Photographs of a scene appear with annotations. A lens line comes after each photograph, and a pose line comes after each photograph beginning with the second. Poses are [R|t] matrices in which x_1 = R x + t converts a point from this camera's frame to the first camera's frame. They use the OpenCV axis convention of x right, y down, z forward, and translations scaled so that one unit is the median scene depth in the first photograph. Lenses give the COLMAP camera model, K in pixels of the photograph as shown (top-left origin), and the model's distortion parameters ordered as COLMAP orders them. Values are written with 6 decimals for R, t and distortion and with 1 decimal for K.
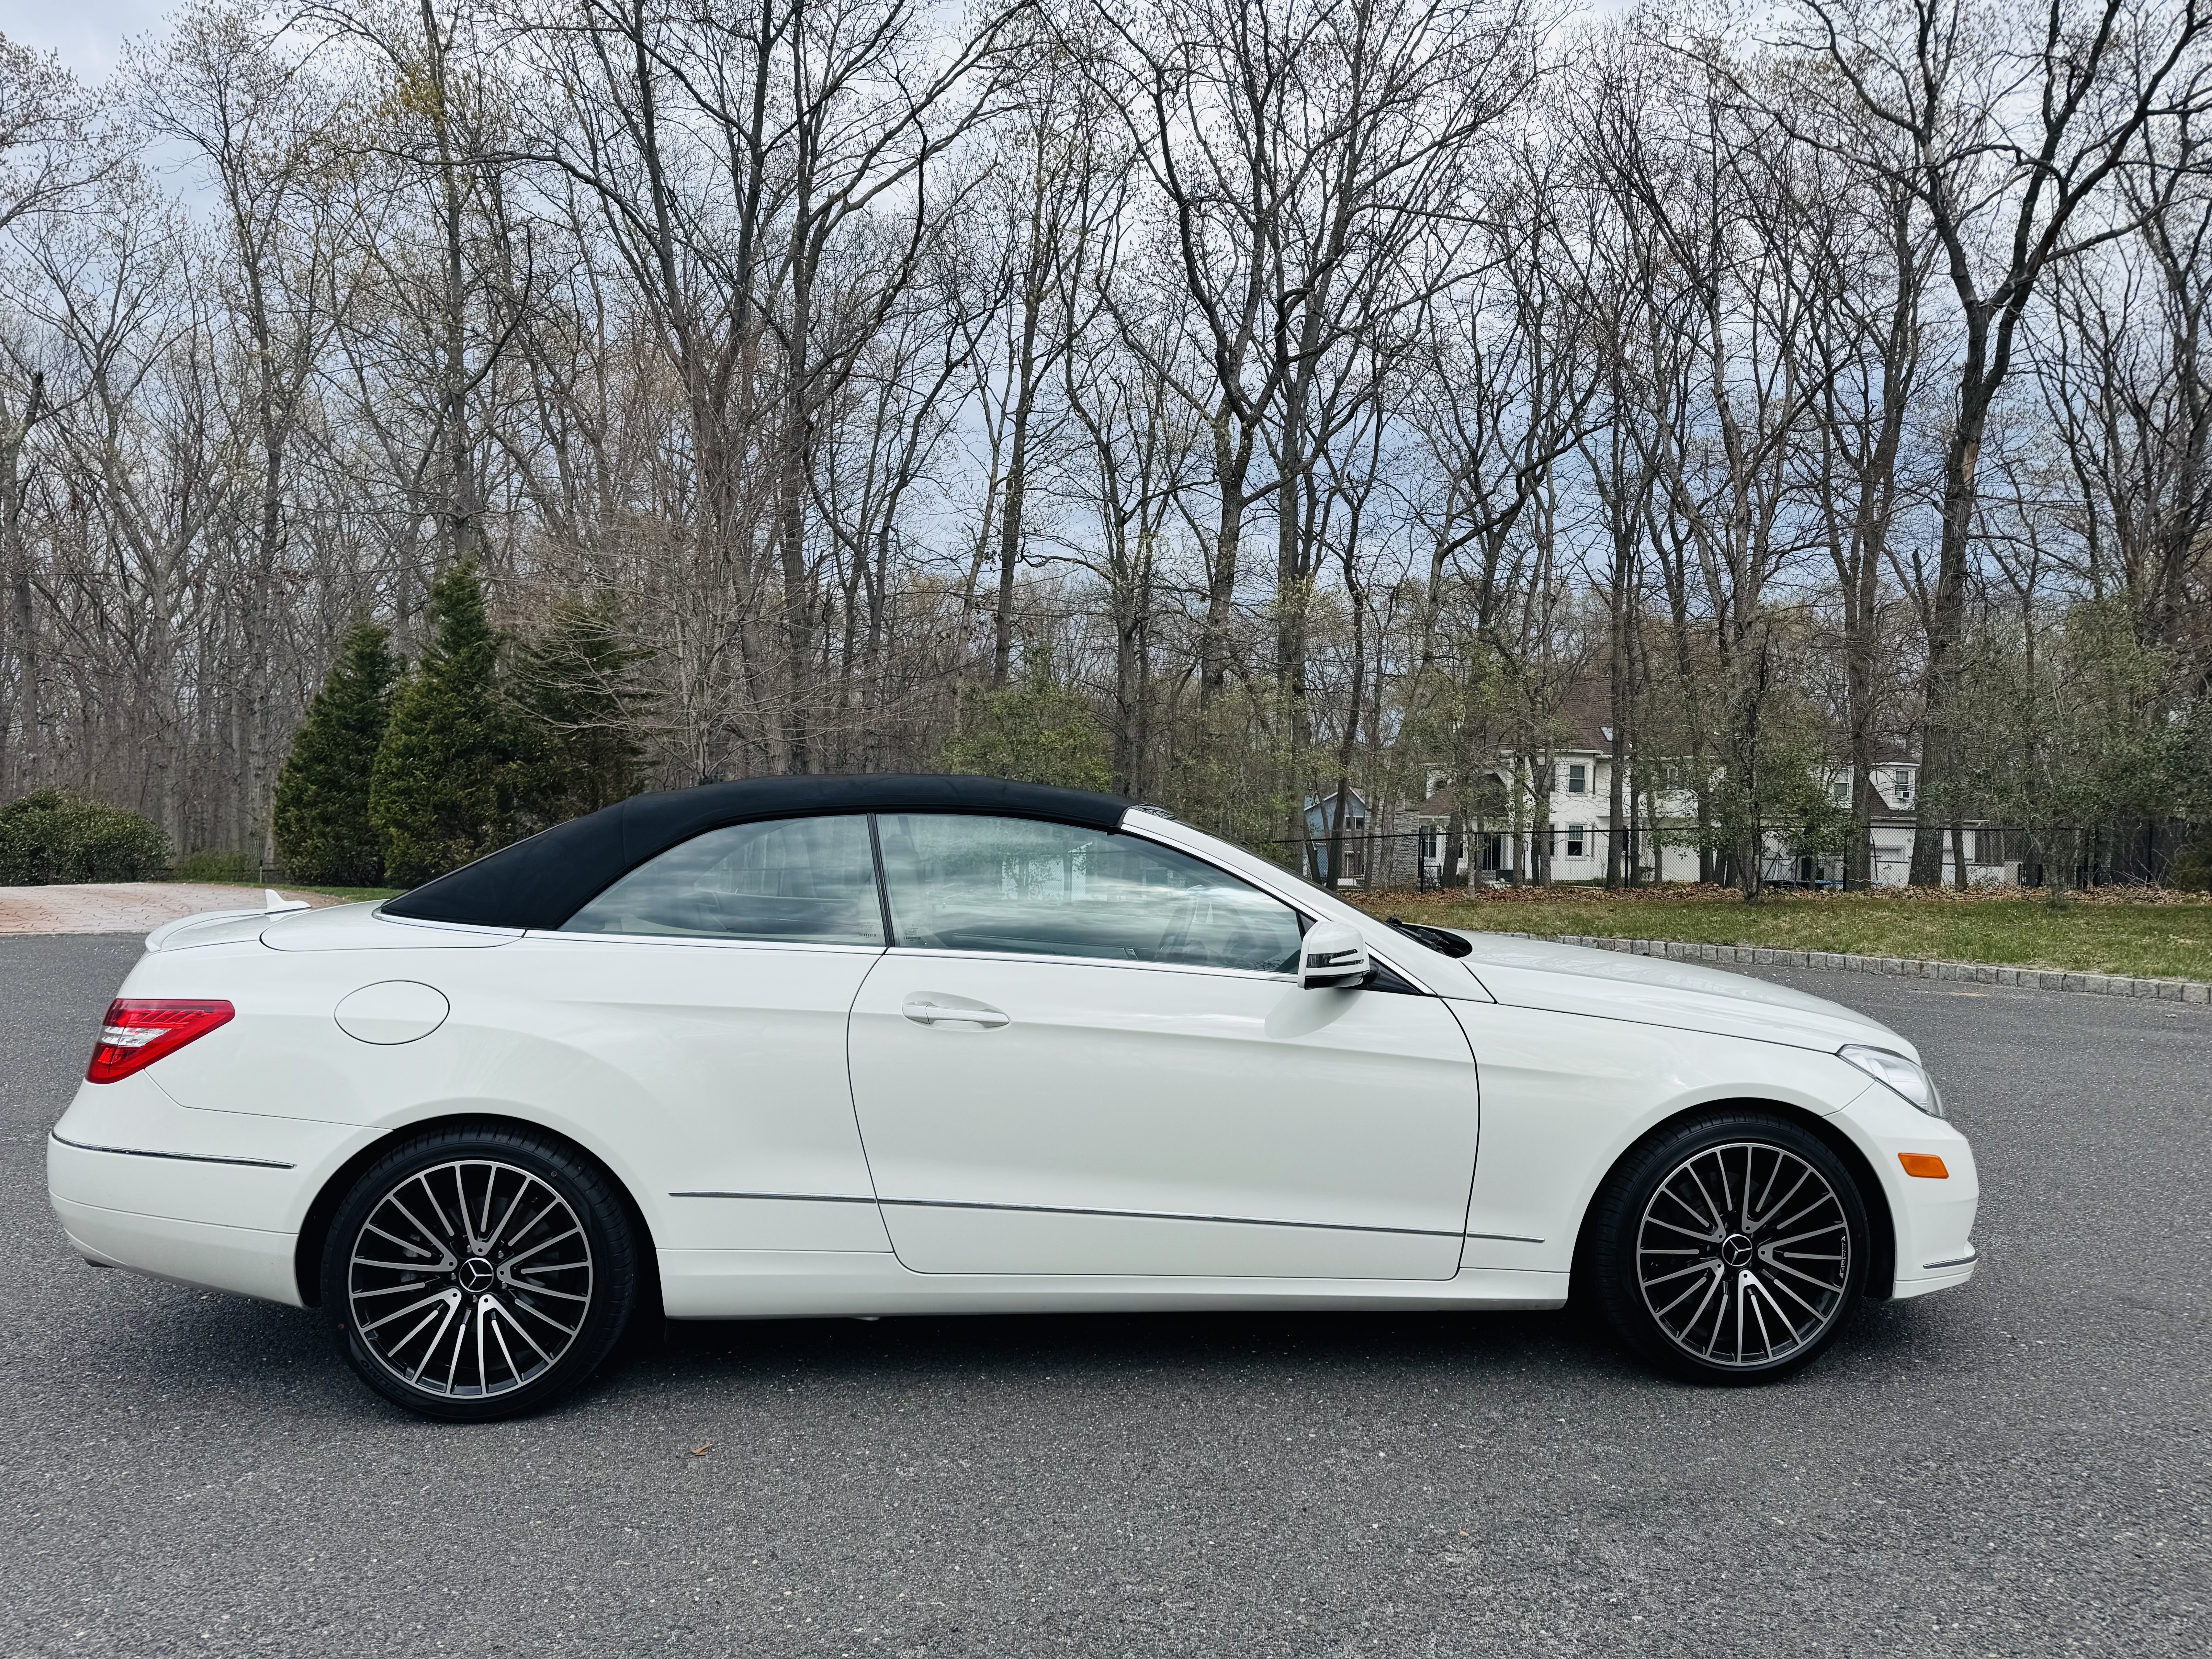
lens RADIAL K [[1497.1, 0, 1095.1], [0, 1497.1, 830.6], [0, 0, 1]] dist [0.021064, -0.030444]
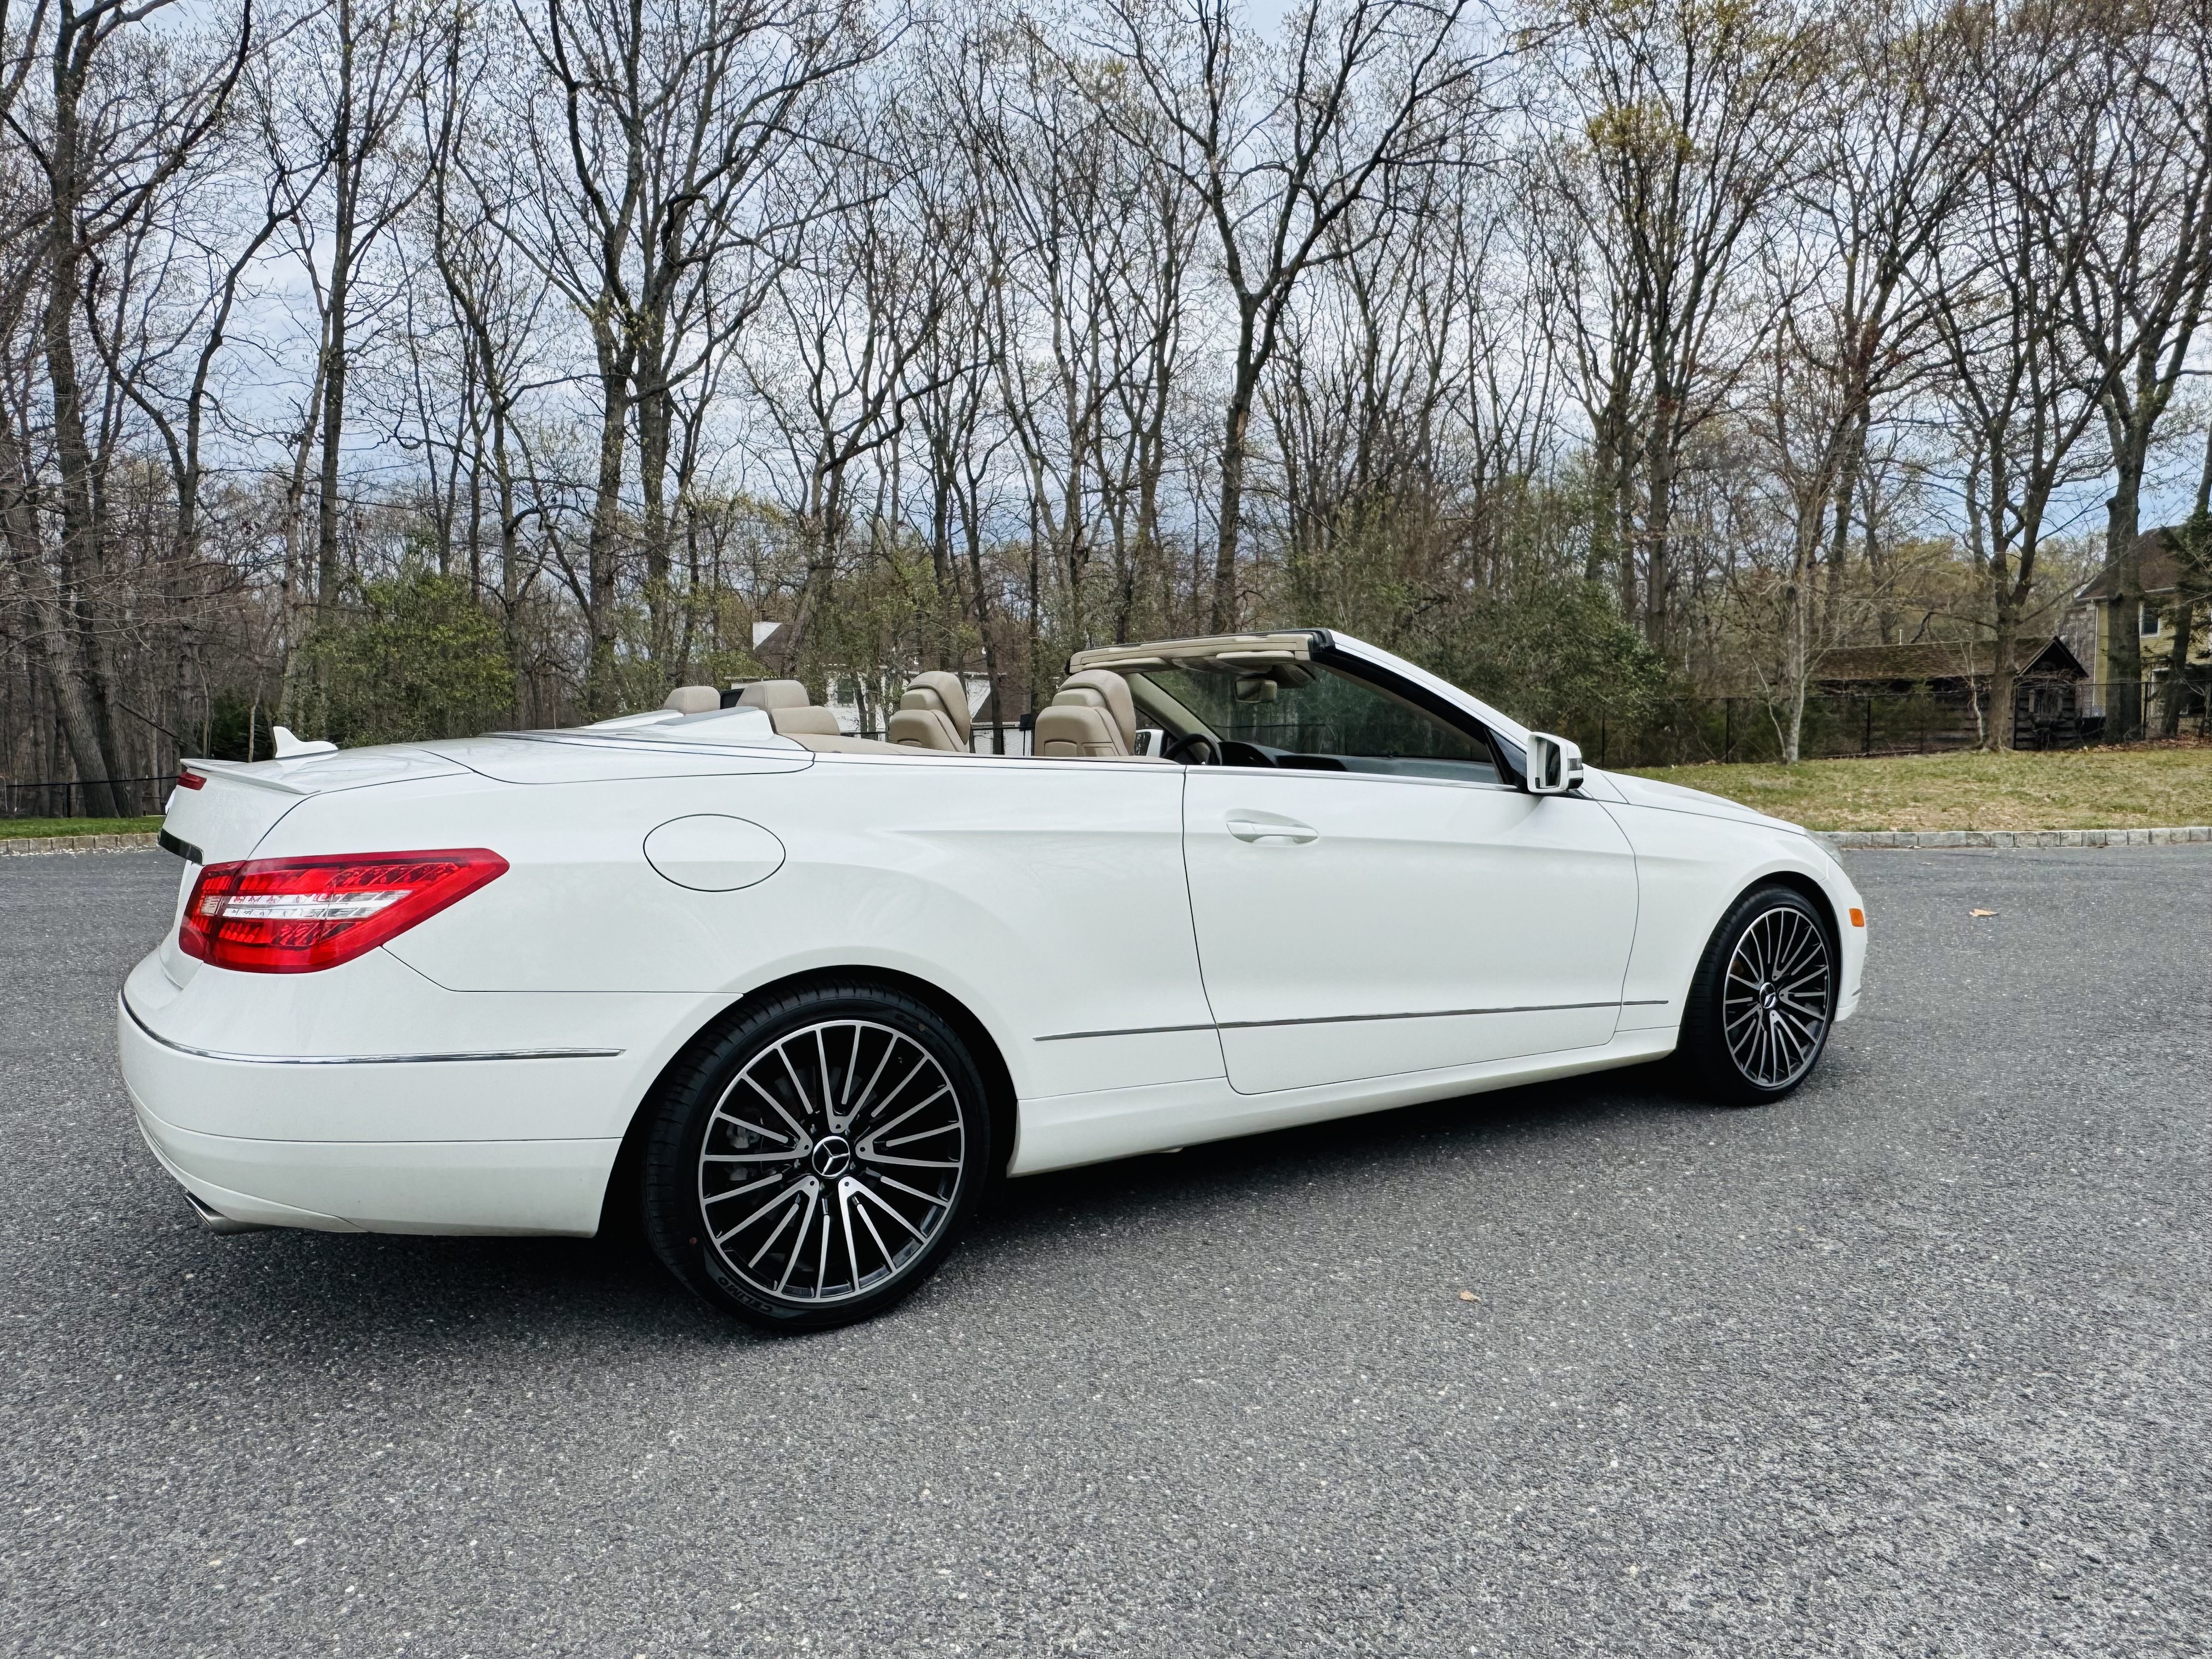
lens RADIAL K [[1388.3, 0, 1104.5], [0, 1388.3, 828.0], [0, 0, 1]] dist [-0.018734, 0.013716]
pose [[0.894263, -0.037227, 0.445990, -0.575297], [0.007335, 0.997620, 0.068564, 0.055846], [-0.447481, -0.058043, 0.892408, 0.232249]]
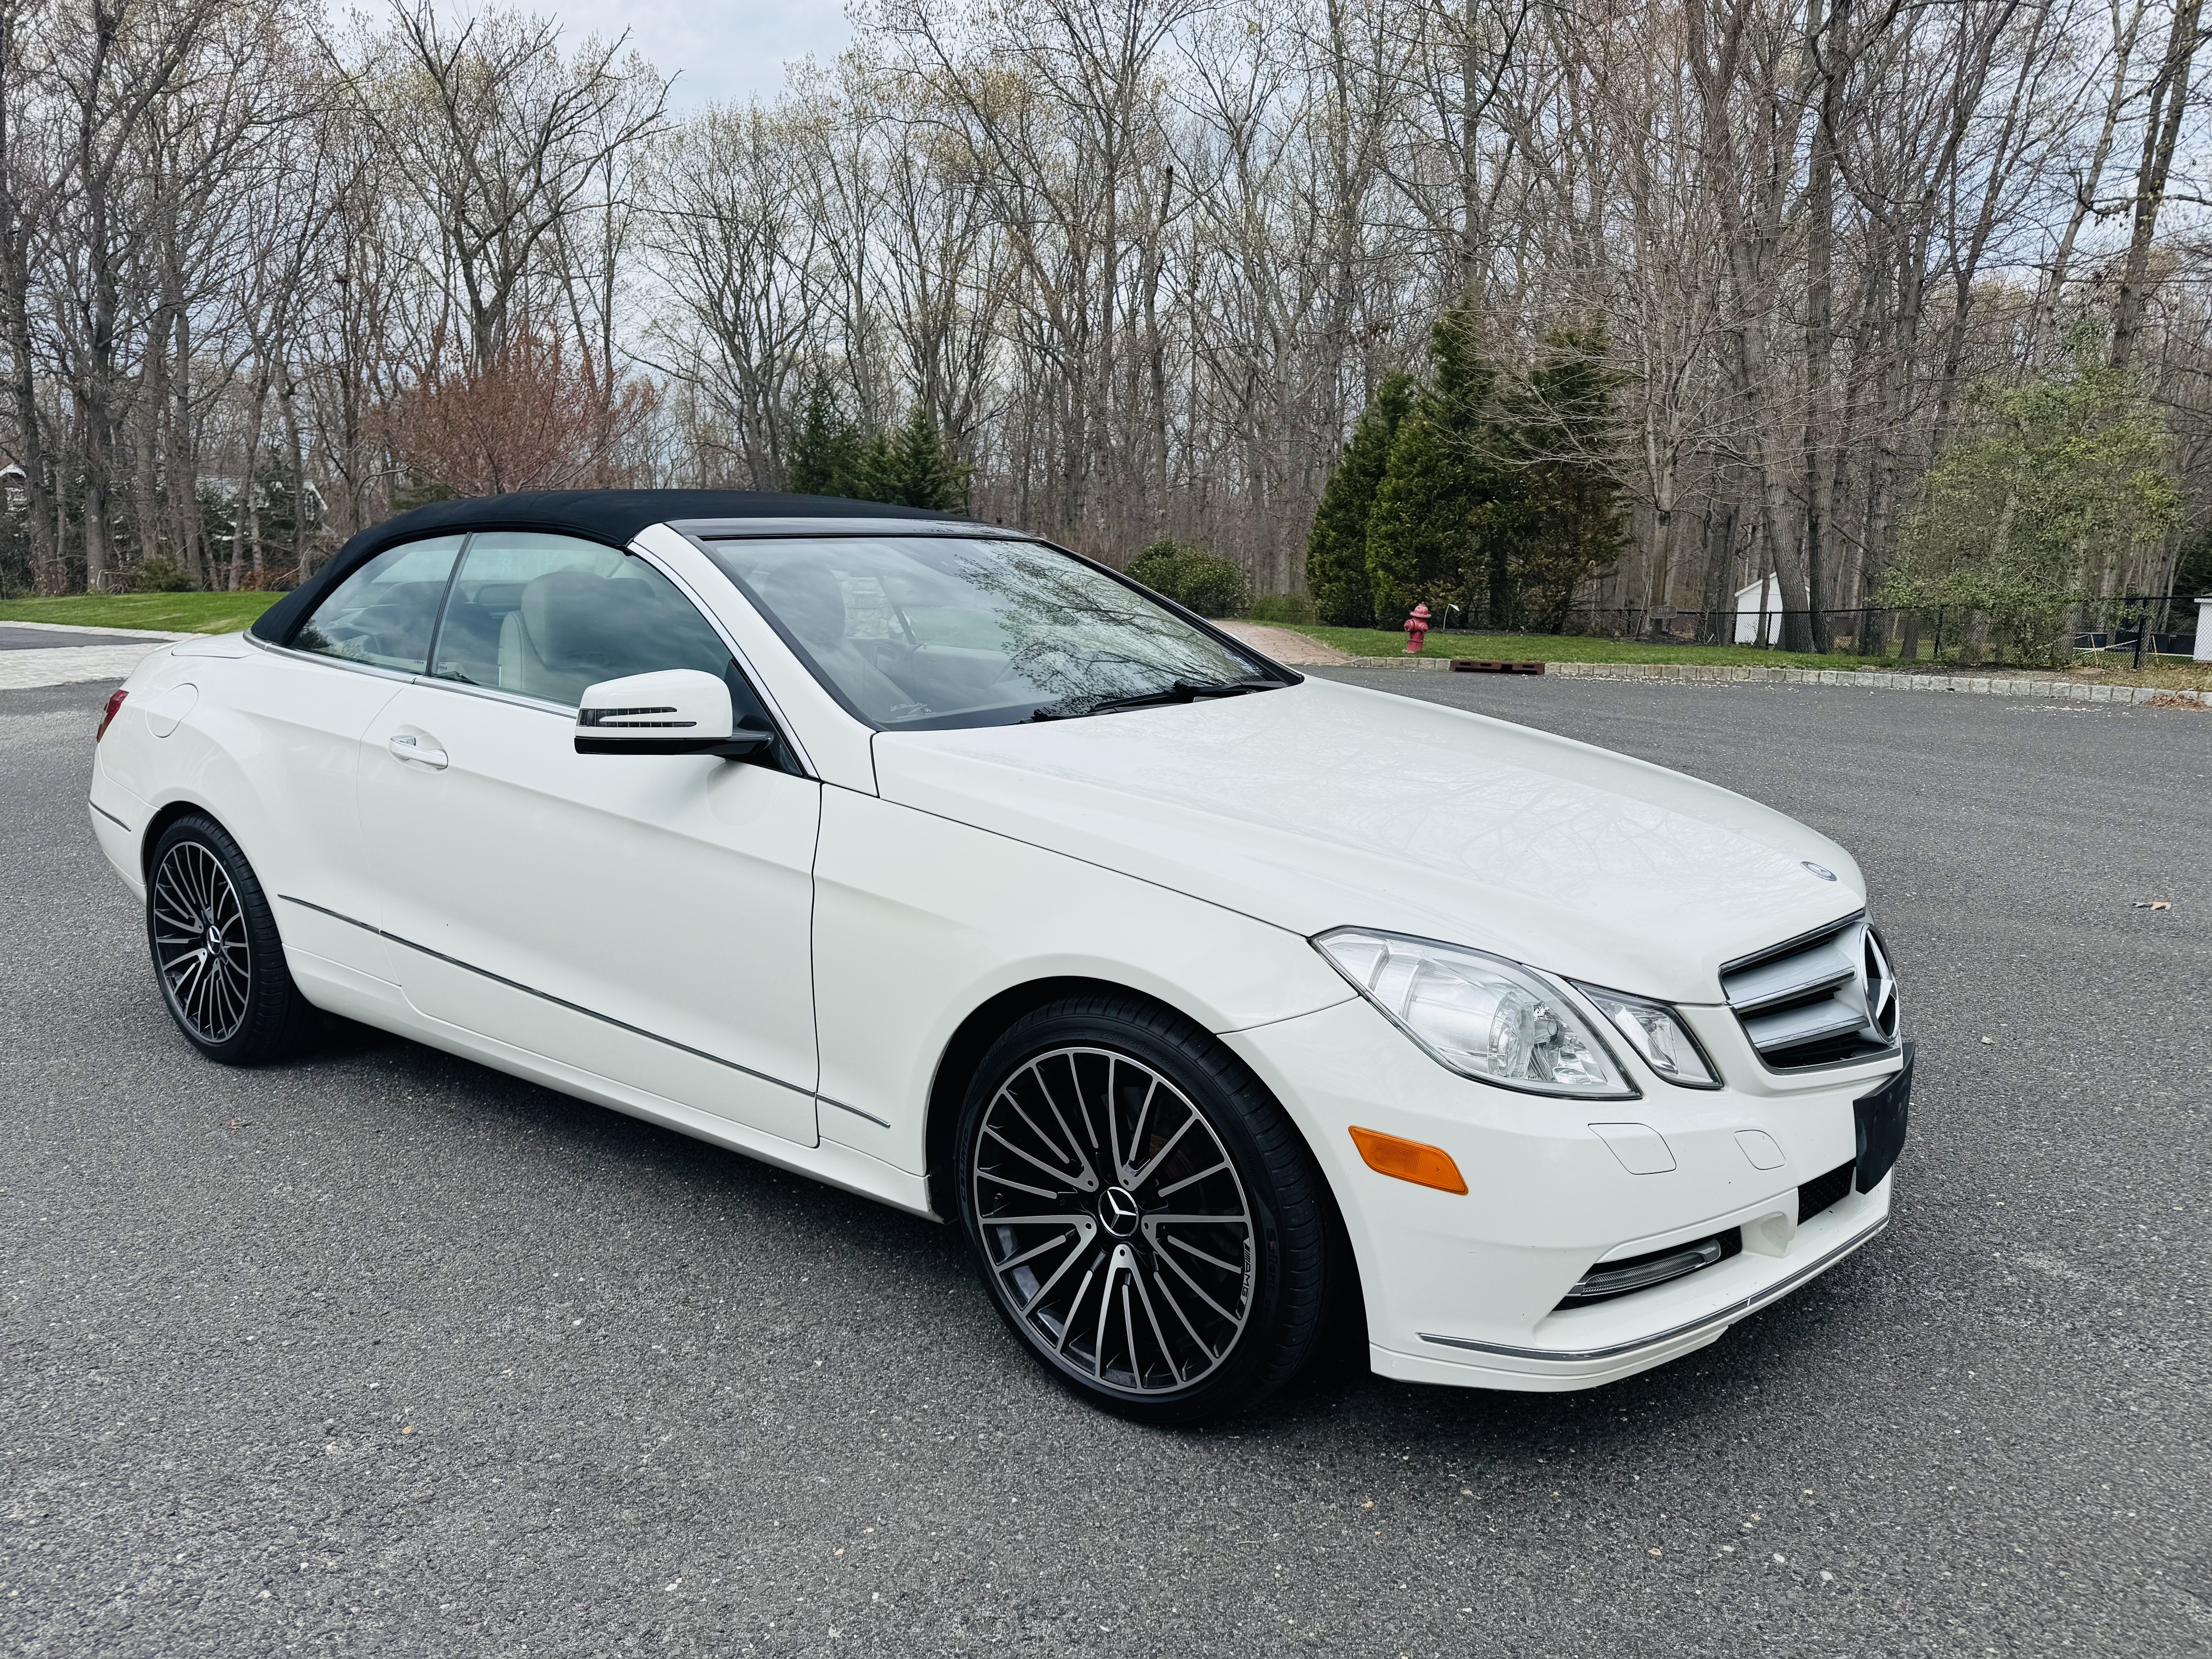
lens RADIAL K [[1497.1, 0, 1126.2], [0, 1497.1, 839.4], [0, 0, 1]] dist [0.021064, -0.030444]
pose [[0.762270, 0.108684, -0.638069, 0.821698], [0.004229, 0.984944, 0.172820, 0.014822], [0.647246, -0.134434, 0.750334, 0.553316]]
